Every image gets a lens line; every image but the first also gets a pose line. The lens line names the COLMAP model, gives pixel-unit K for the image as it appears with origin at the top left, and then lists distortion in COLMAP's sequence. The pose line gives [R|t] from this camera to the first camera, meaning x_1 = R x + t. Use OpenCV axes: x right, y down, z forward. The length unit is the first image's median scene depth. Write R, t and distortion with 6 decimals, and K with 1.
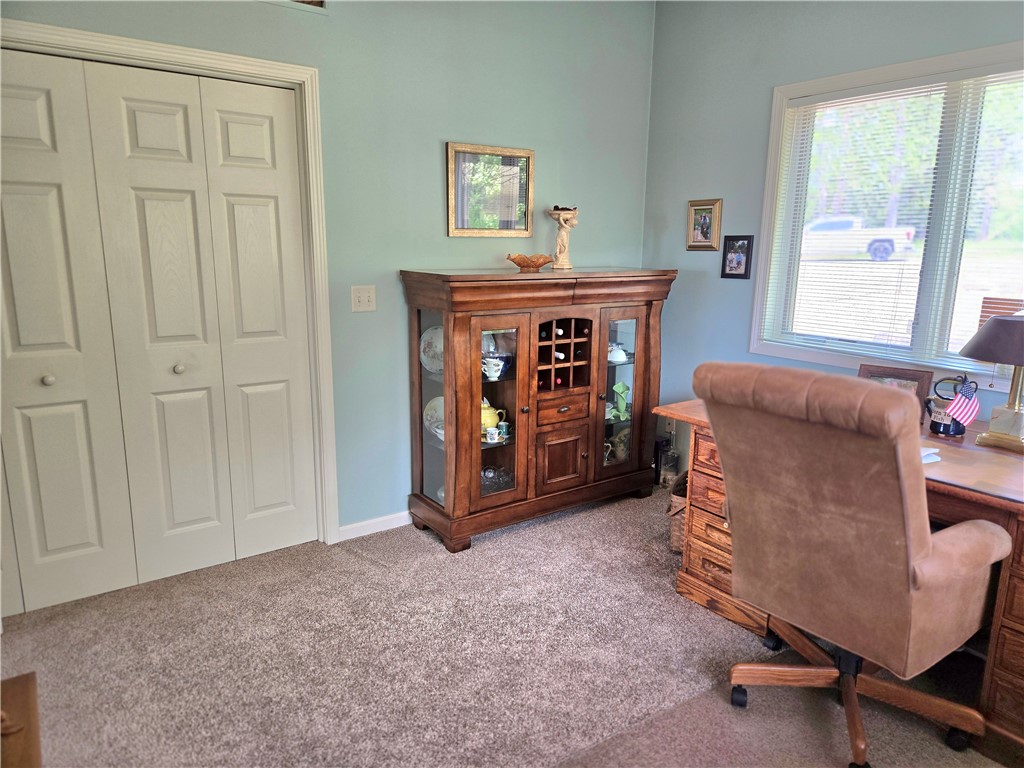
lens RADIAL K [[680.5, 0, 509.4], [0, 680.5, 384.1], [0, 0, 1]] dist [0.068563, -0.059780]
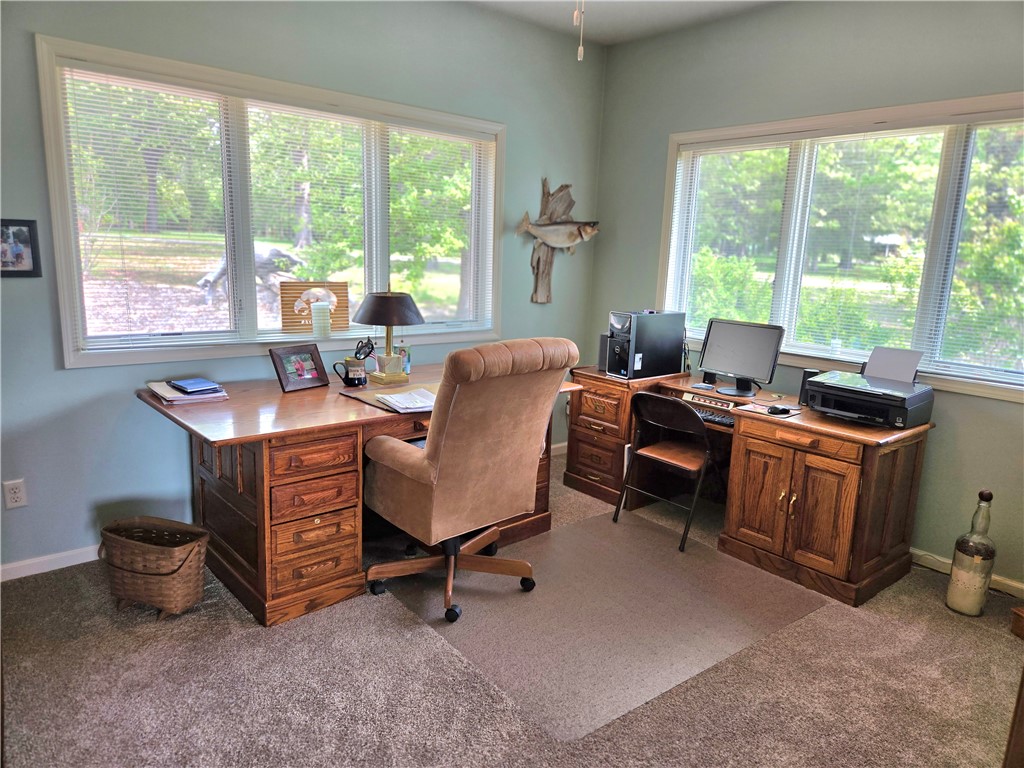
lens RADIAL K [[680.5, 0, 509.2], [0, 680.5, 380.9], [0, 0, 1]] dist [0.068563, -0.059780]
pose [[-0.082173, -0.210045, 0.974232, -0.518105], [0.162418, 0.961647, 0.221031, -0.136728], [-0.983295, 0.176395, -0.044906, 0.576222]]
